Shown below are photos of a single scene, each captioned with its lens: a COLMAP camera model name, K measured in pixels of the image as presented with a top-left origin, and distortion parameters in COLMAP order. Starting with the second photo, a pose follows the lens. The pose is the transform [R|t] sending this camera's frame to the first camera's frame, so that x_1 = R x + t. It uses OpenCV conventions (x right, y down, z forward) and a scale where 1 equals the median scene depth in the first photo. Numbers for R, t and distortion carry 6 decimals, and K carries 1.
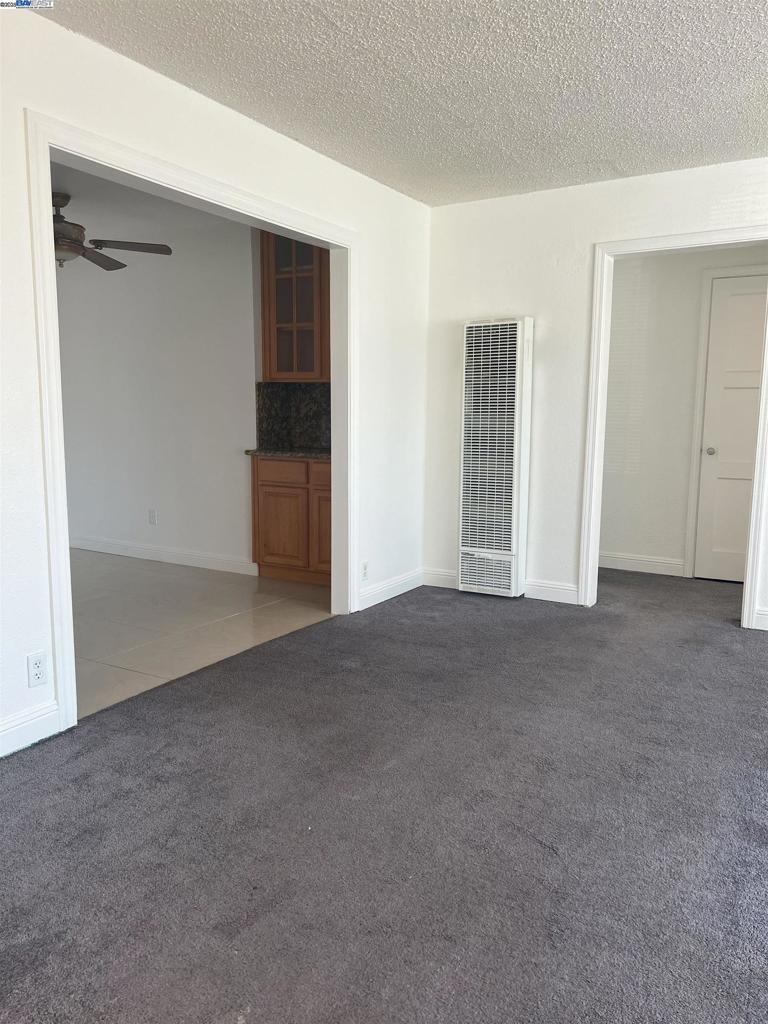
lens RADIAL K [[769.2, 0, 383.5], [0, 769.2, 518.4], [0, 0, 1]] dist [-0.006709, 0.001497]
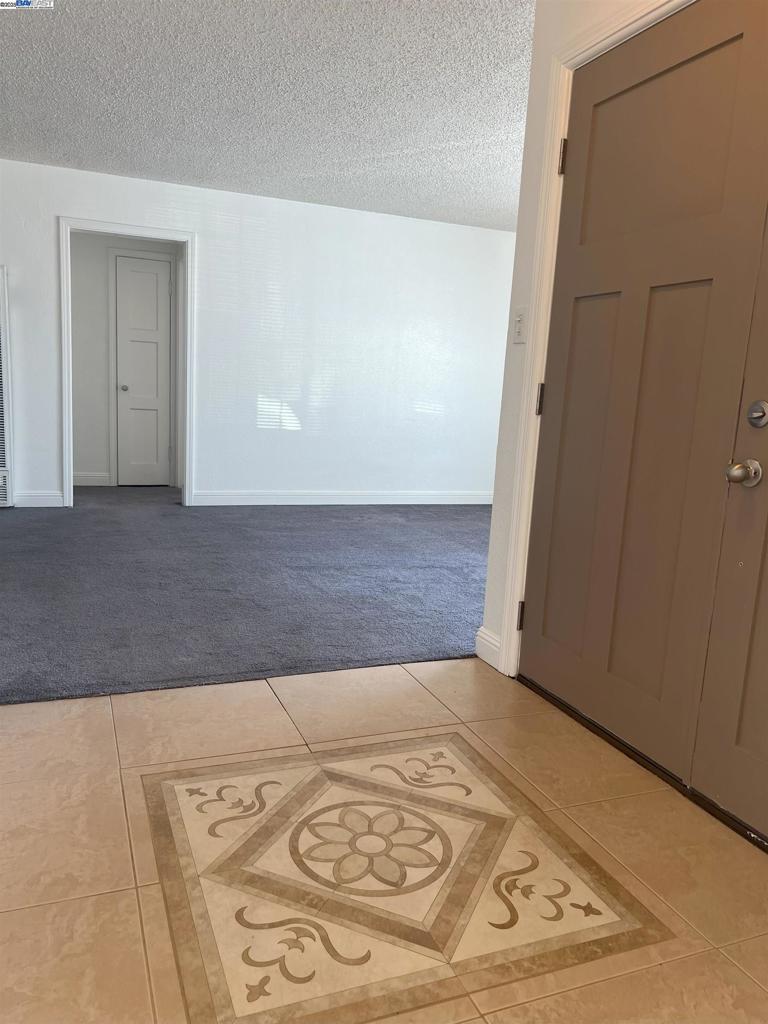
lens RADIAL K [[769.2, 0, 383.0], [0, 769.2, 513.4], [0, 0, 1]] dist [-0.006709, 0.001497]
pose [[0.606414, -0.102041, 0.788575, -0.425479], [0.060474, 0.994778, 0.082218, 0.051533], [-0.792846, -0.002170, 0.609418, -0.180247]]
